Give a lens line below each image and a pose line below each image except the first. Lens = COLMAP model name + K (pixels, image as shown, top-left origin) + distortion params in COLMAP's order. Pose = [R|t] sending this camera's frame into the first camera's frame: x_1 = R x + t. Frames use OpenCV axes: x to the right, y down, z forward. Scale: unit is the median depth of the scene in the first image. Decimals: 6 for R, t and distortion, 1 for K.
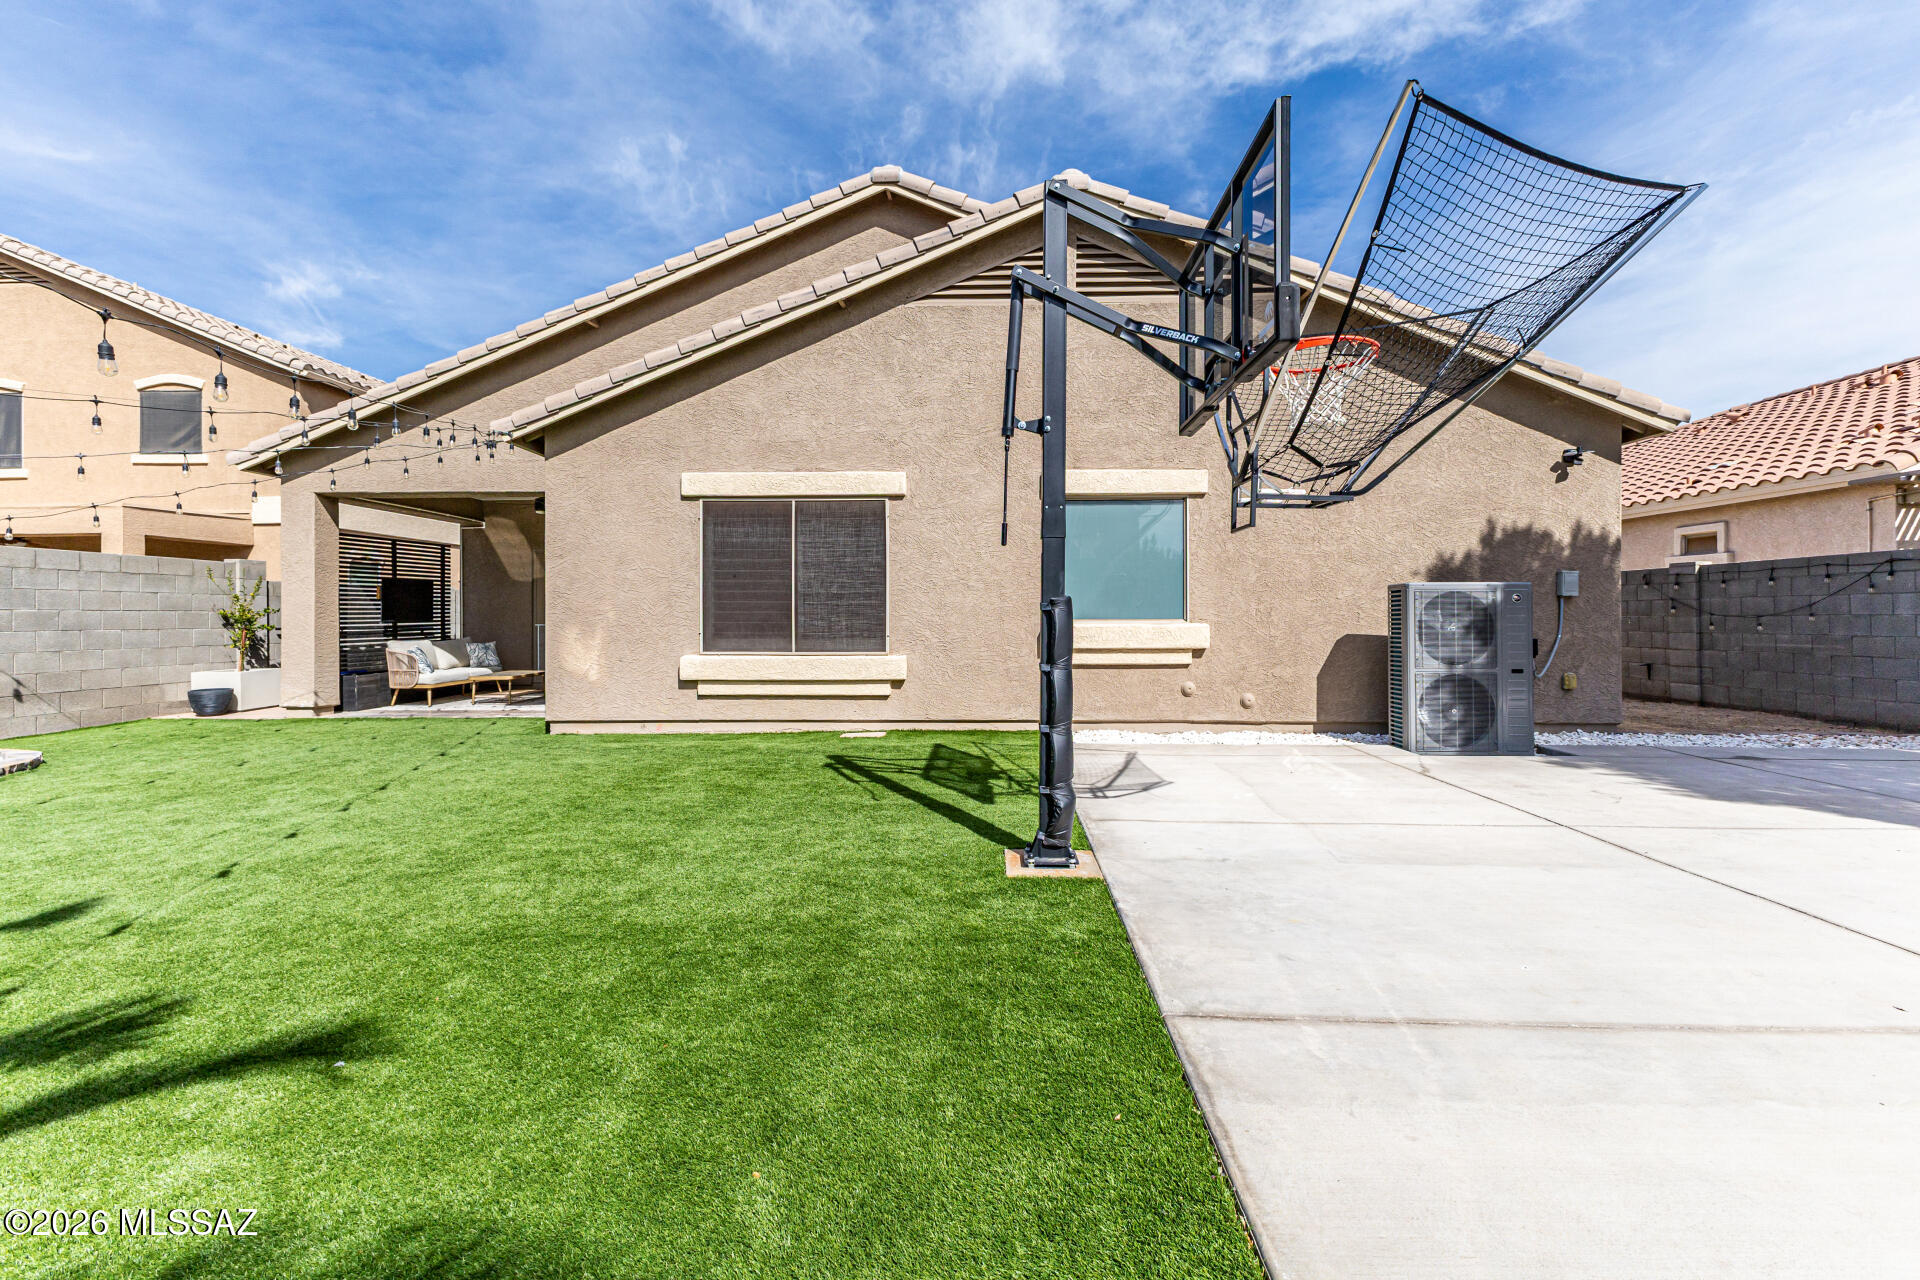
lens RADIAL K [[837.8, 0, 961.1], [0, 837.8, 612.4], [0, 0, 1]] dist [0.009119, 0.000173]
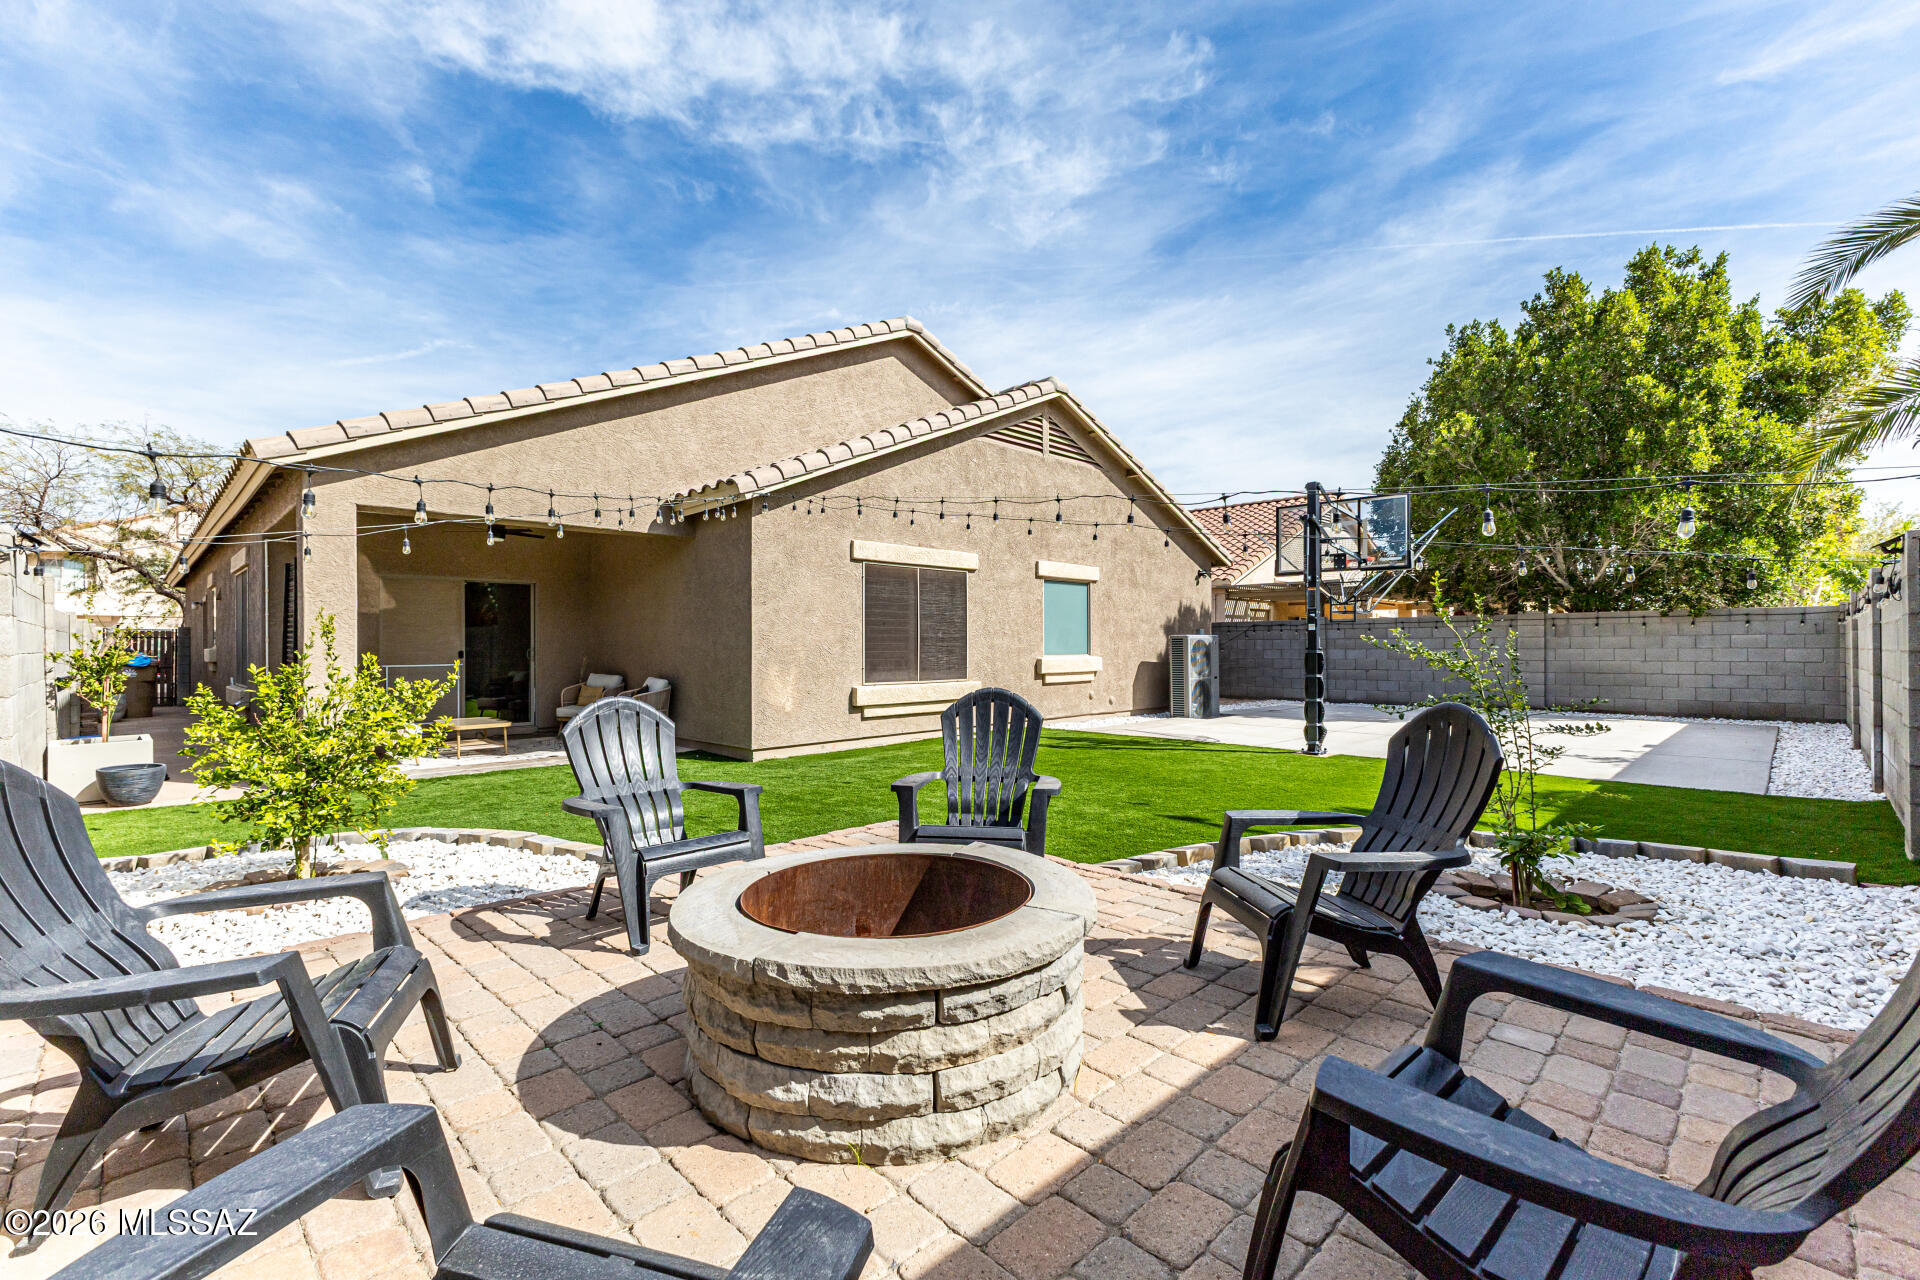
lens RADIAL K [[833.3, 0, 968.4], [0, 833.3, 640.2], [0, 0, 1]] dist [0.012258, 0.000160]
pose [[0.680835, 0.002722, 0.732432, -1.126304], [0.002109, 0.999982, -0.005677, -0.010335], [-0.732434, 0.005409, 0.680816, 0.032067]]
